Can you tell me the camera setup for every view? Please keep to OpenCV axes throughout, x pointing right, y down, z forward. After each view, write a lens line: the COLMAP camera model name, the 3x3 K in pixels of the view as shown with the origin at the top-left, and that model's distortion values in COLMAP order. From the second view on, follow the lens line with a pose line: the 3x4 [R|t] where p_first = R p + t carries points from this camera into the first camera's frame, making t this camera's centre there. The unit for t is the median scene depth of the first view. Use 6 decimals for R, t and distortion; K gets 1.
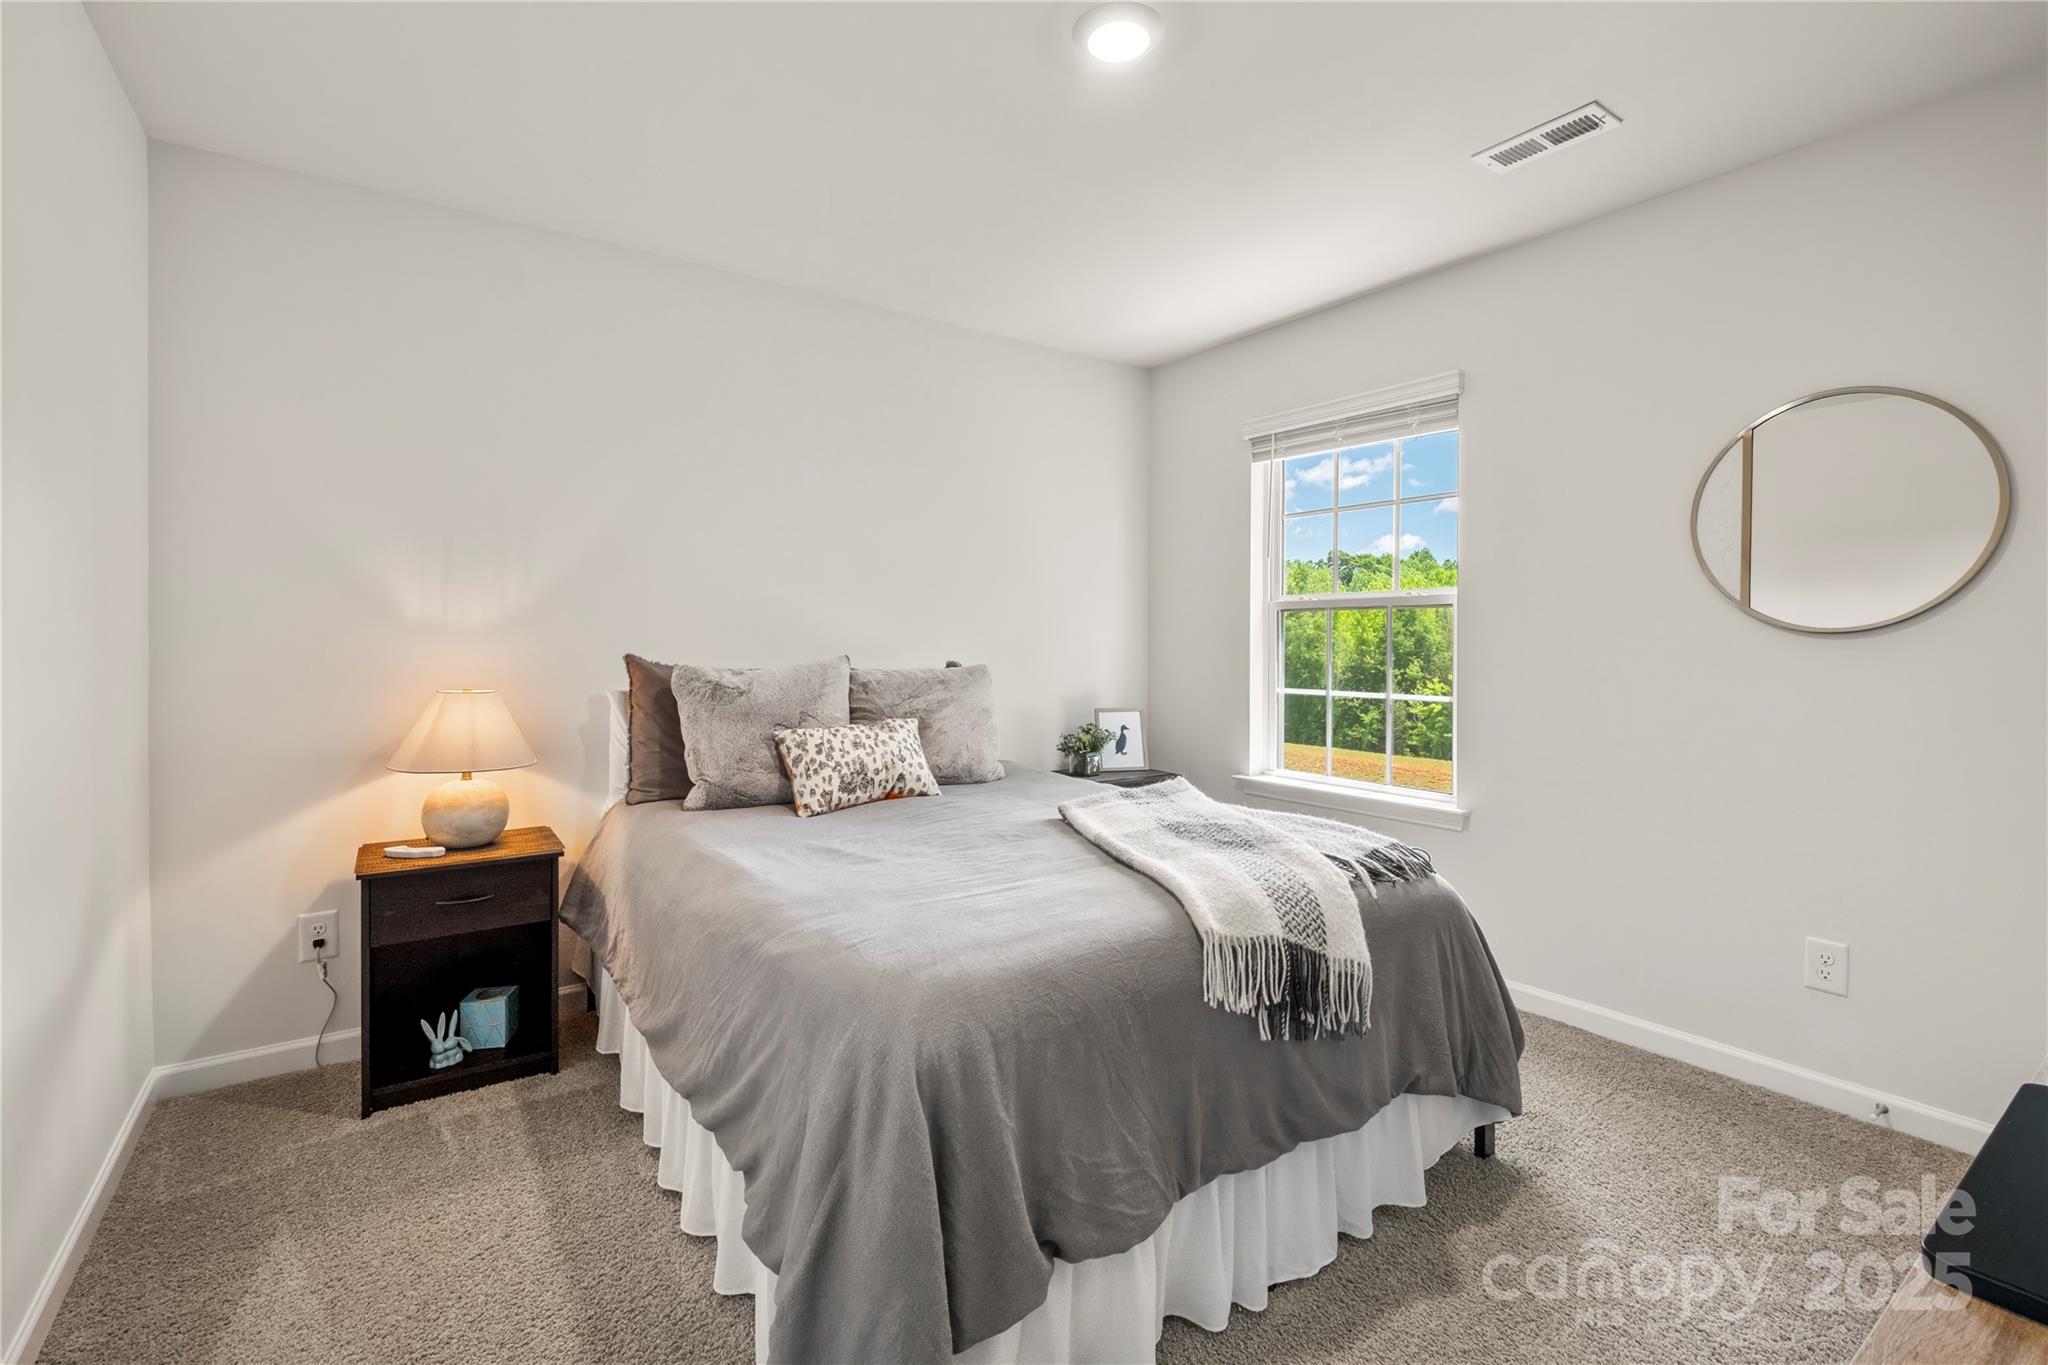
lens RADIAL K [[917.8, 0, 1038.0], [0, 917.8, 673.1], [0, 0, 1]] dist [-0.001294, -0.000838]
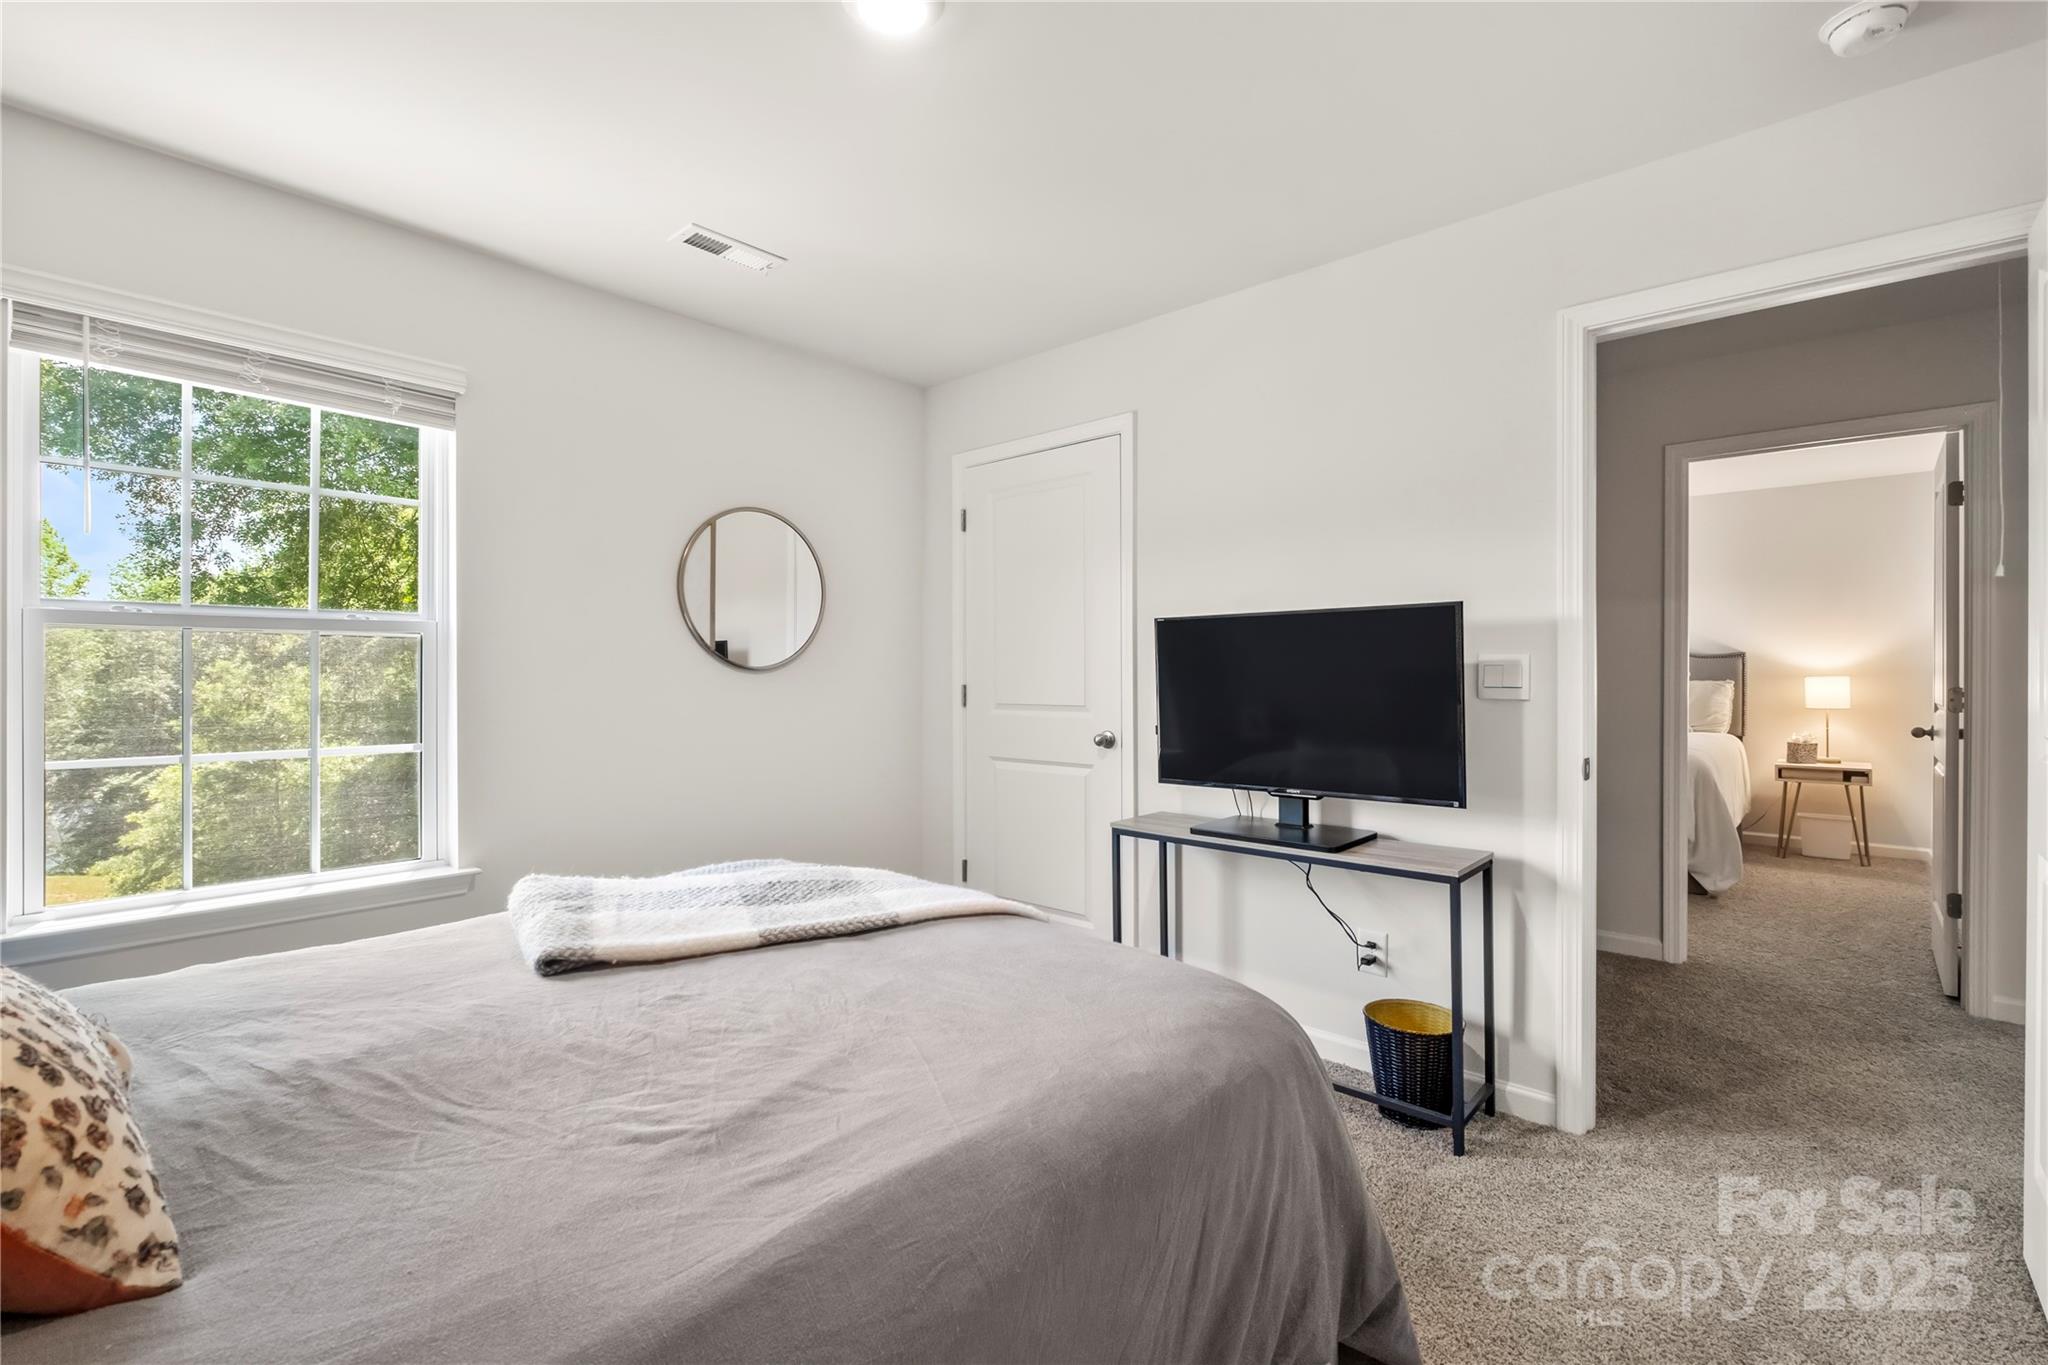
lens RADIAL K [[899.3, 0, 1030.6], [0, 899.3, 698.8], [0, 0, 1]] dist [0.002330, -0.005408]
pose [[-0.220571, -0.027662, 0.974978, -0.481860], [0.037156, 0.998634, 0.036739, -0.024973], [-0.974663, 0.044330, -0.219242, 0.639943]]
